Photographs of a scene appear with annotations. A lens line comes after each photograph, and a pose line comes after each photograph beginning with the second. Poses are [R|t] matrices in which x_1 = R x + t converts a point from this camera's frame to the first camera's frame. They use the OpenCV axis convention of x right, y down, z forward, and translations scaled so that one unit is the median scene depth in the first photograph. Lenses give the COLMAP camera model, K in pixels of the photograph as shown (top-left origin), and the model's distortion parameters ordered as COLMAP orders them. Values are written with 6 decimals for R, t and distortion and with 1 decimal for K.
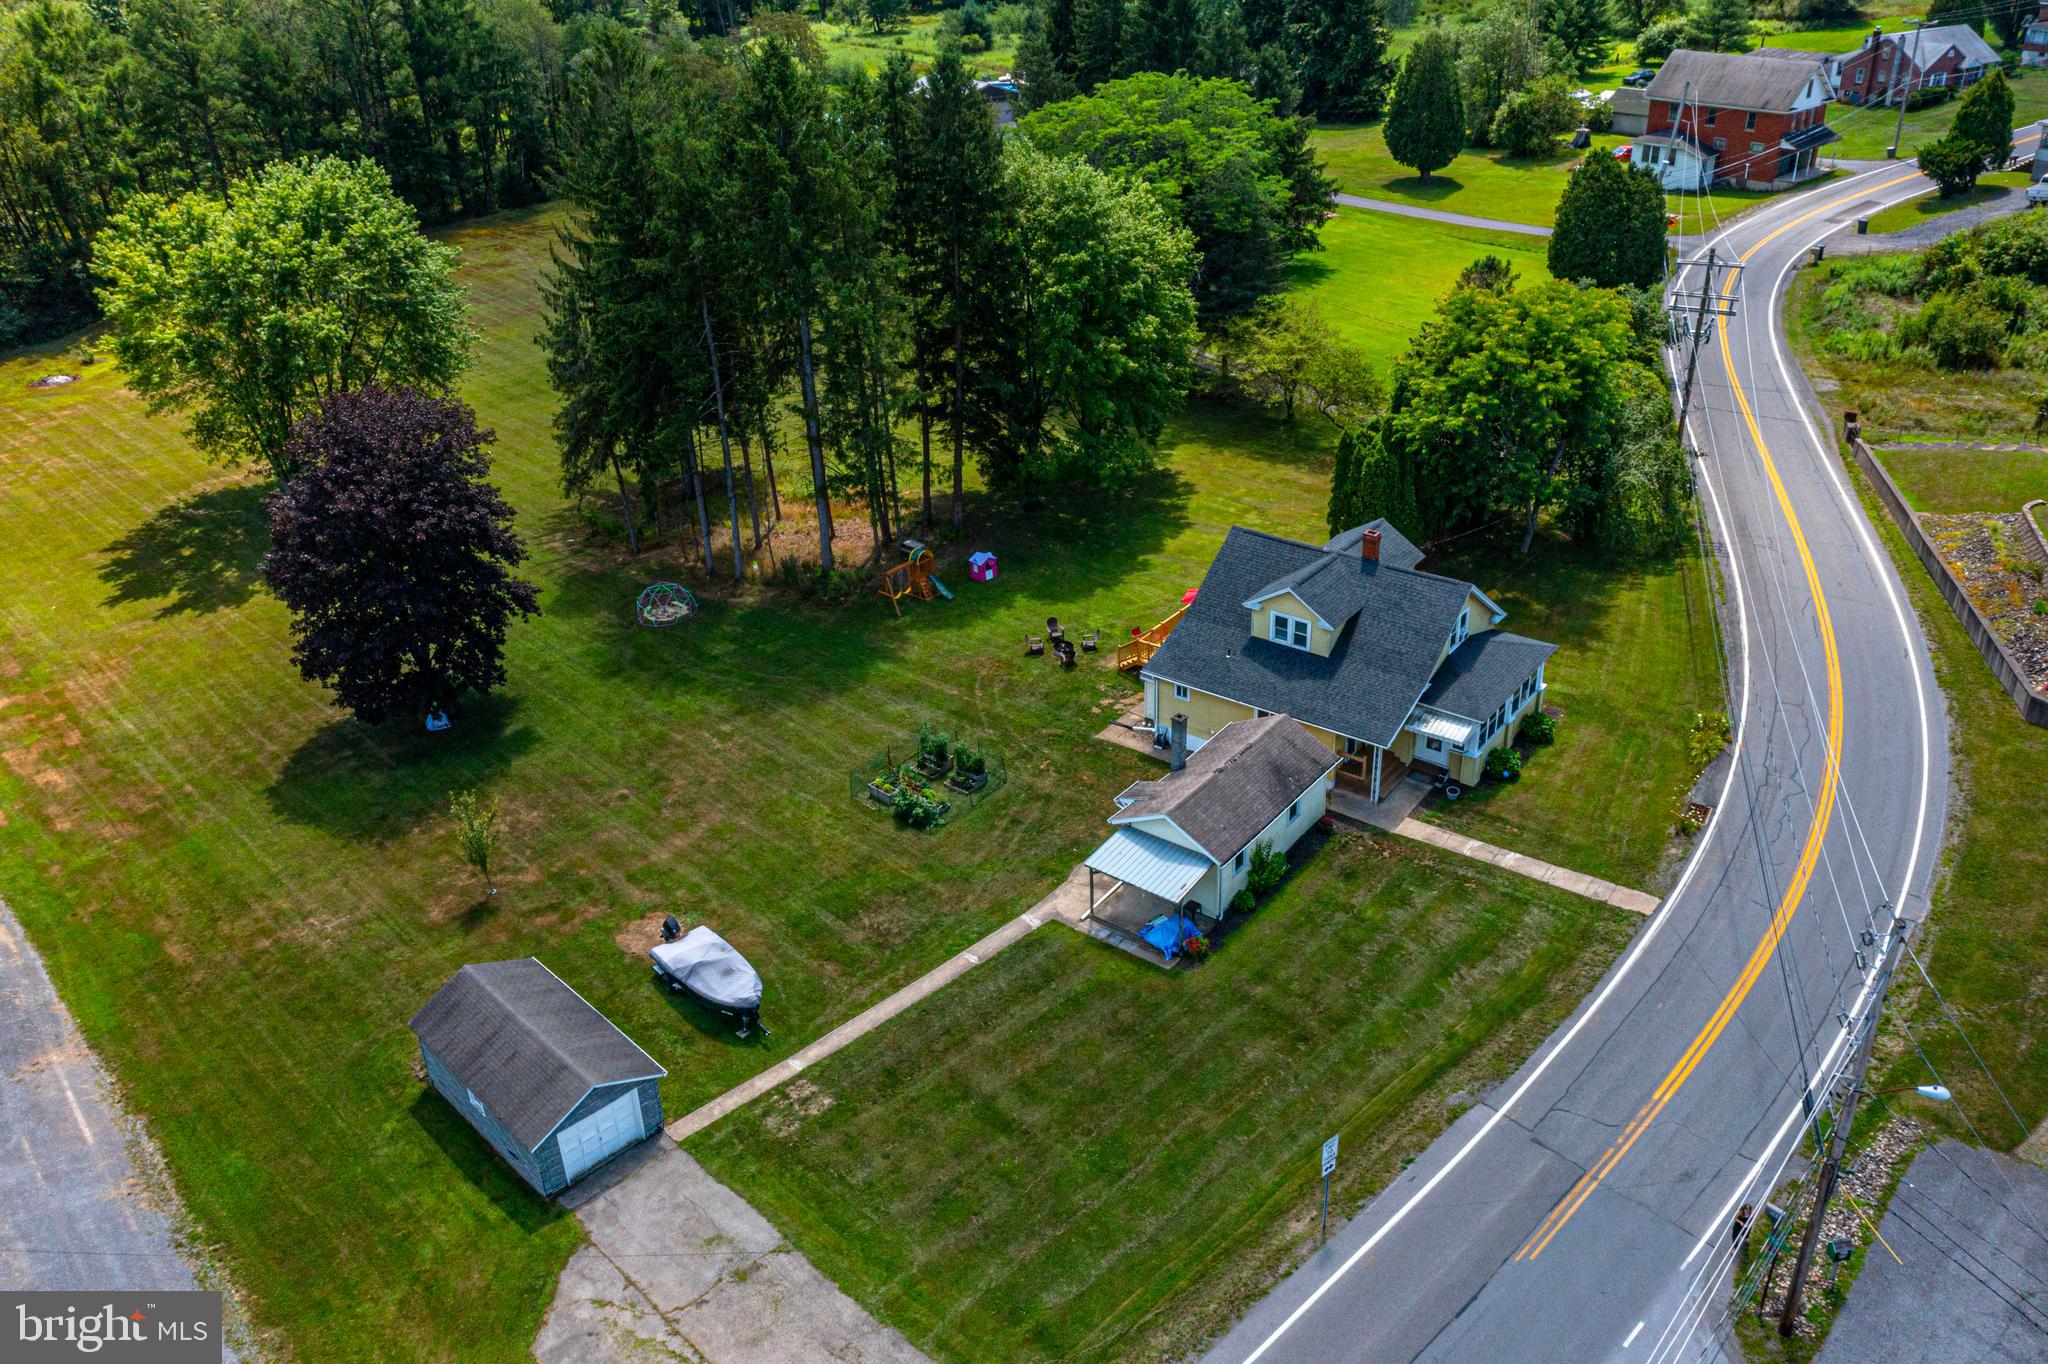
lens RADIAL K [[1621.6, 0, 1026.7], [0, 1621.6, 668.6], [0, 0, 1]] dist [-0.007892, 0.001519]
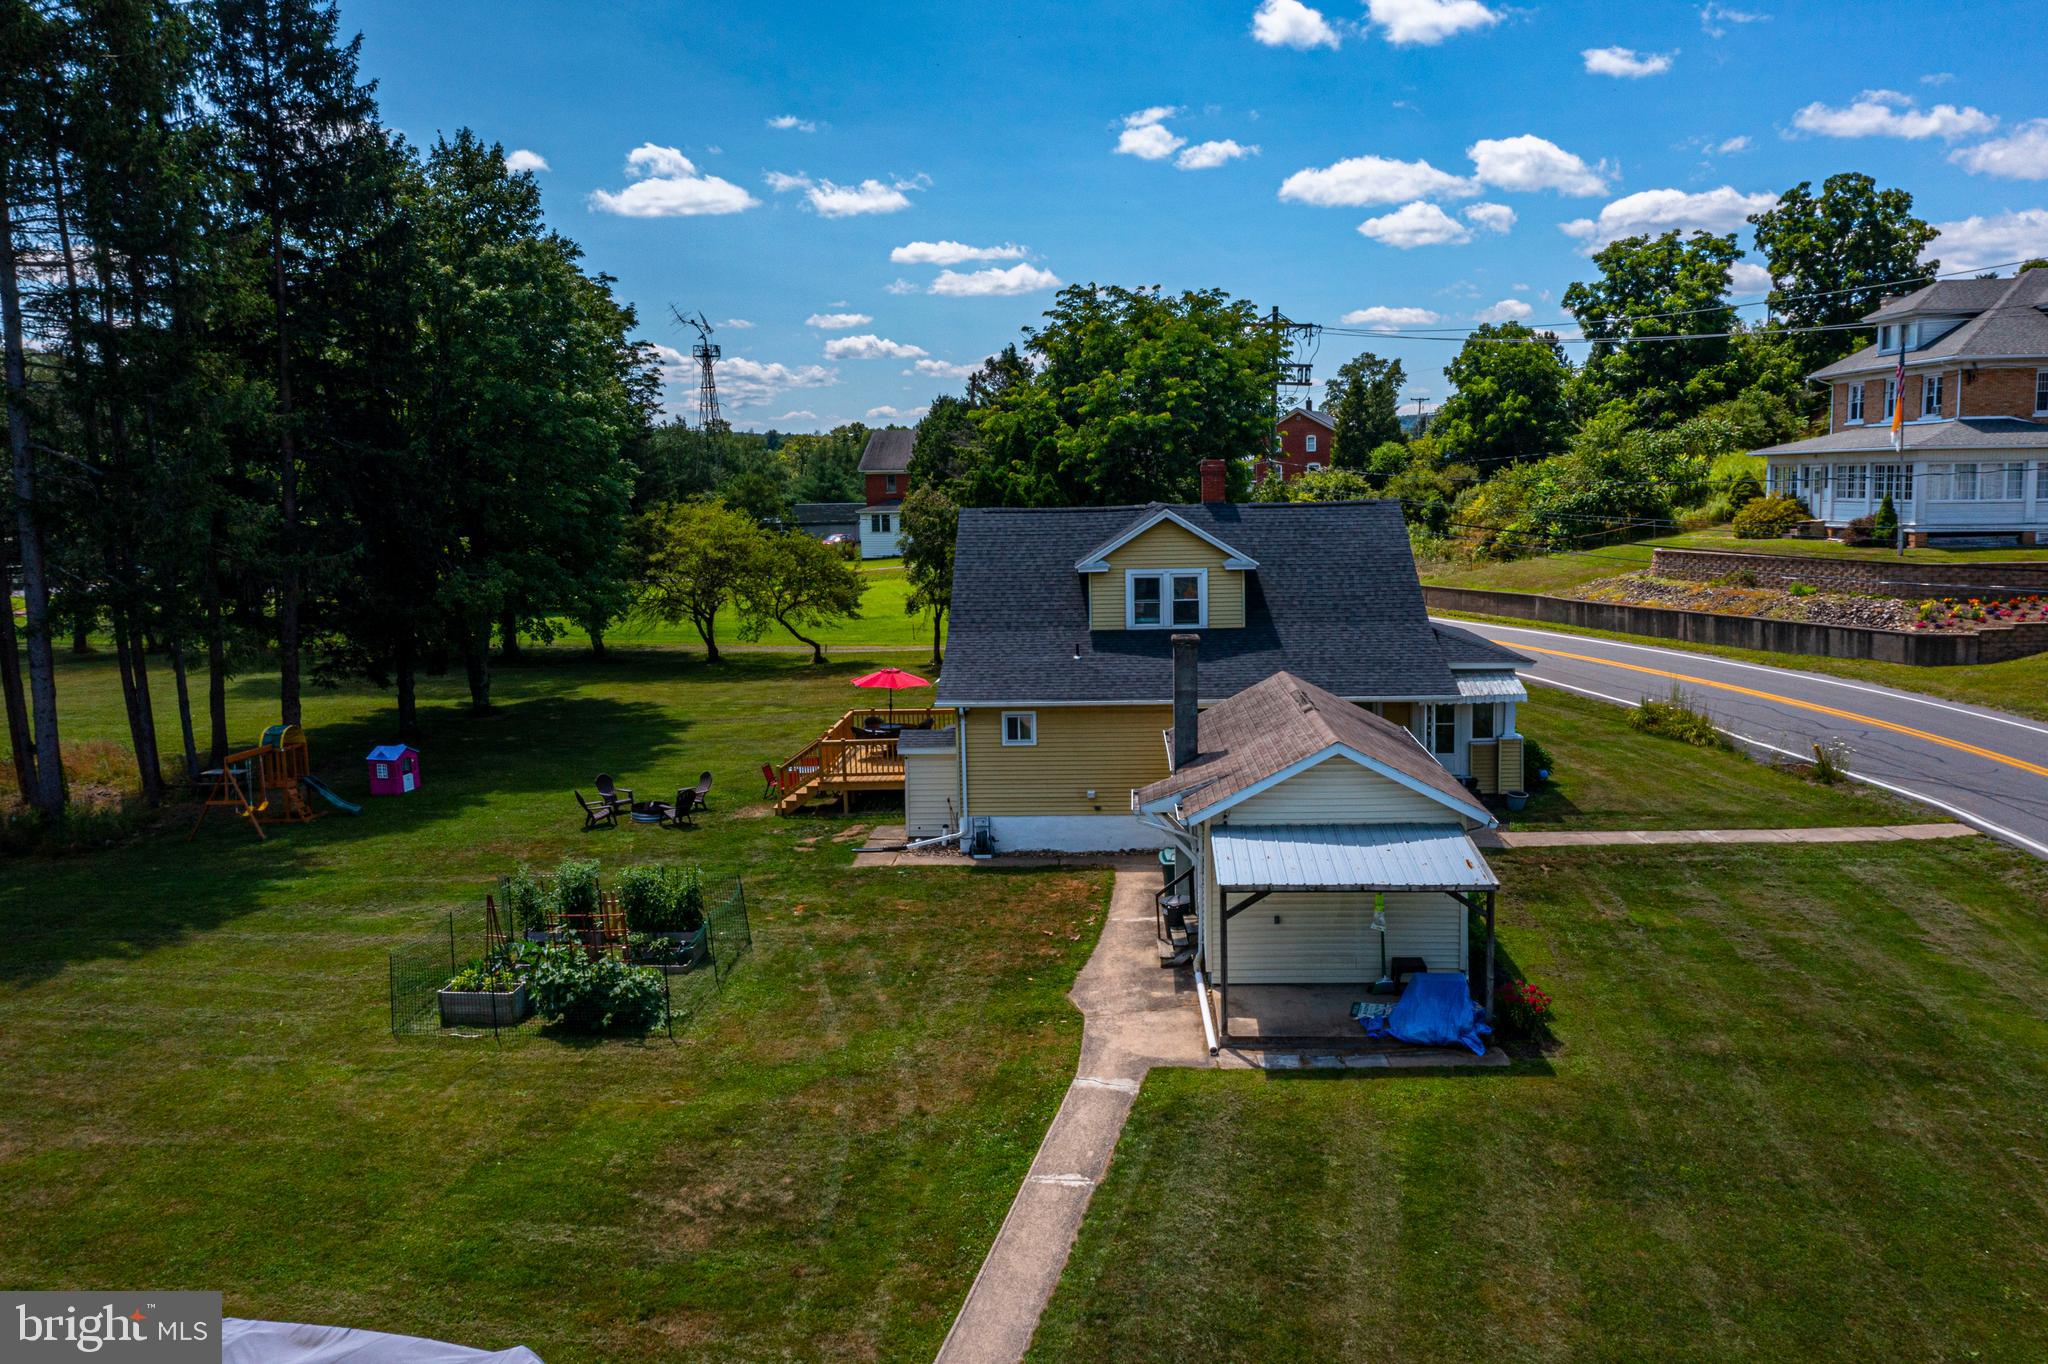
lens RADIAL K [[1621.6, 0, 1026.7], [0, 1621.6, 668.6], [0, 0, 1]] dist [-0.007892, 0.001519]
pose [[0.823173, -0.051807, 0.565423, -0.189535], [0.263114, 0.917259, -0.299010, 0.148129], [-0.503148, 0.394907, 0.768694, 0.572739]]
